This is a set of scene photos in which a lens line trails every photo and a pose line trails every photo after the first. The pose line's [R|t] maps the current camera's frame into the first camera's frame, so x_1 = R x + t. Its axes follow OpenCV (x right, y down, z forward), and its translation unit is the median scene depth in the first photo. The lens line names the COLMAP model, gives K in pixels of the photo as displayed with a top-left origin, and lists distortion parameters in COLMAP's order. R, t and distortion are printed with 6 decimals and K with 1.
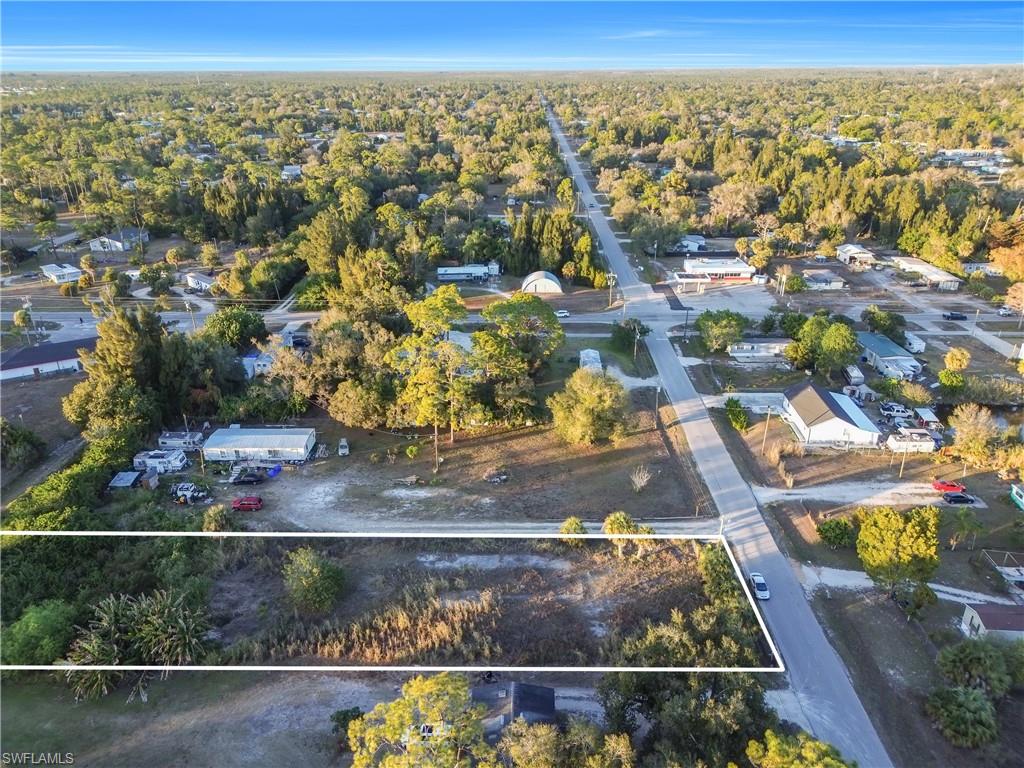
lens RADIAL K [[710.8, 0, 512.0], [0, 710.8, 384.0], [0, 0, 1]] dist [0.071326, -0.091642]
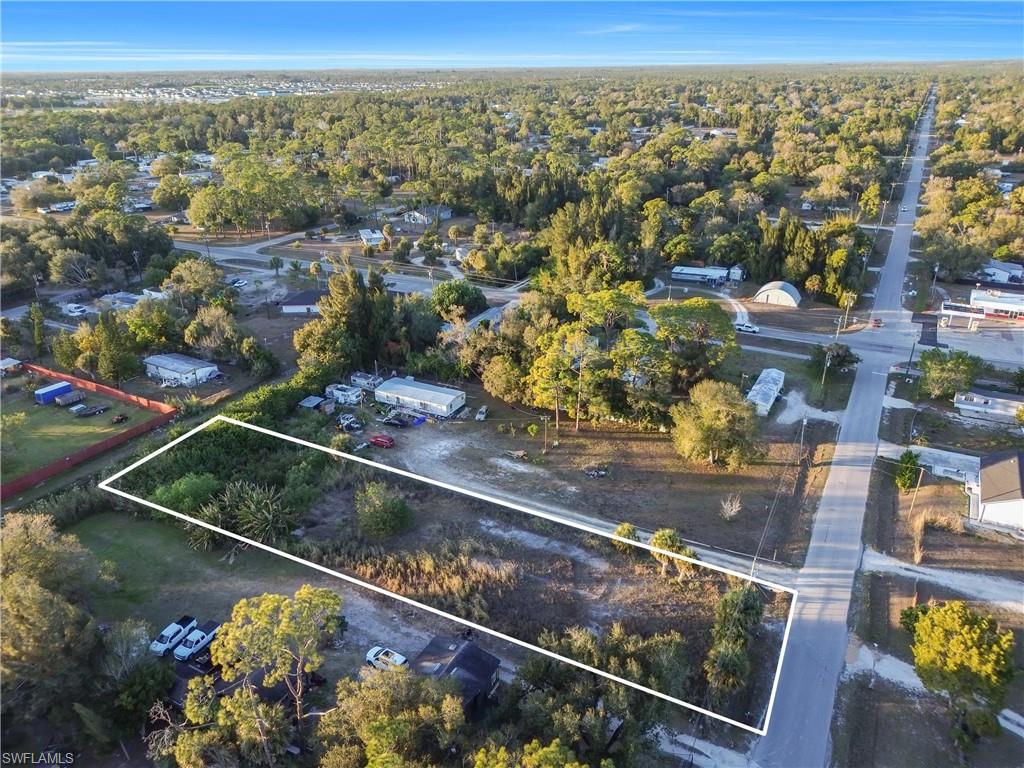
lens RADIAL K [[710.8, 0, 512.0], [0, 710.8, 384.0], [0, 0, 1]] dist [0.071326, -0.091642]
pose [[0.888811, 0.181463, -0.420816, 0.243634], [-0.178513, 0.982825, 0.046770, -0.014918], [0.422076, 0.033551, 0.905940, 0.021309]]
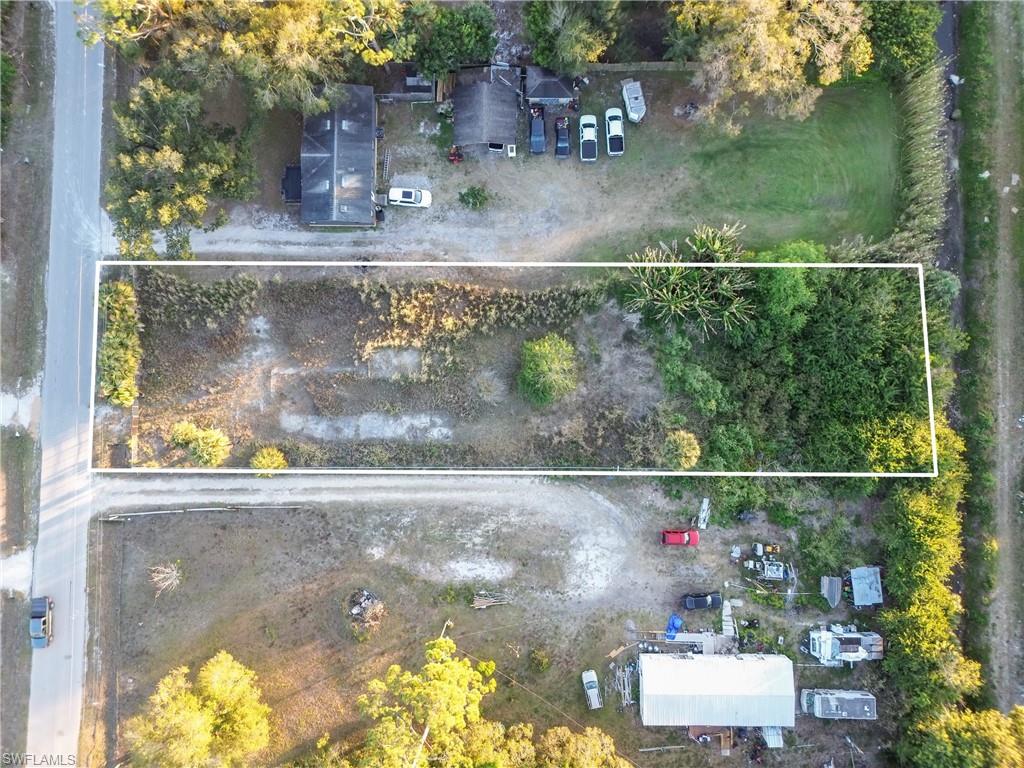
lens RADIAL K [[710.8, 0, 512.0], [0, 710.8, 384.0], [0, 0, 1]] dist [0.071326, -0.091642]
pose [[-0.999654, 0.014356, 0.022060, -0.168591], [0.015553, -0.353948, 0.935136, -0.416303], [0.021233, 0.935155, 0.353602, 0.462132]]
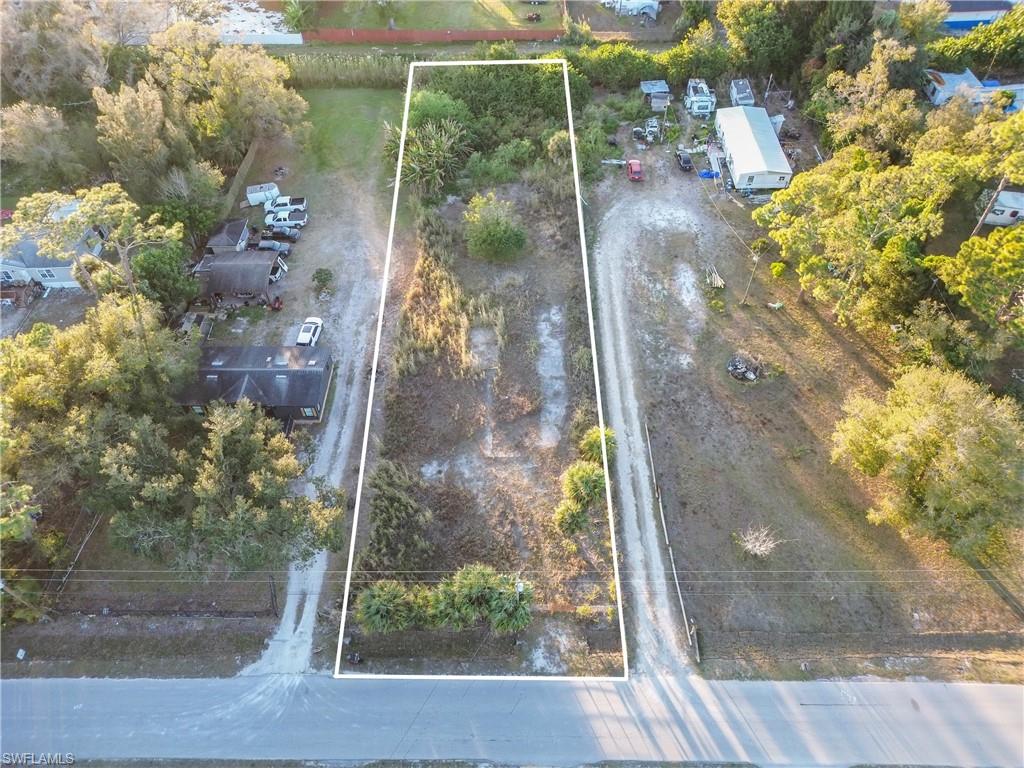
lens RADIAL K [[710.8, 0, 512.0], [0, 710.8, 384.0], [0, 0, 1]] dist [0.071326, -0.091642]
pose [[0.008063, 0.769646, -0.638420, 0.374221], [-0.386374, 0.591255, 0.707907, -0.225802], [0.922307, 0.240961, 0.302139, 0.517403]]
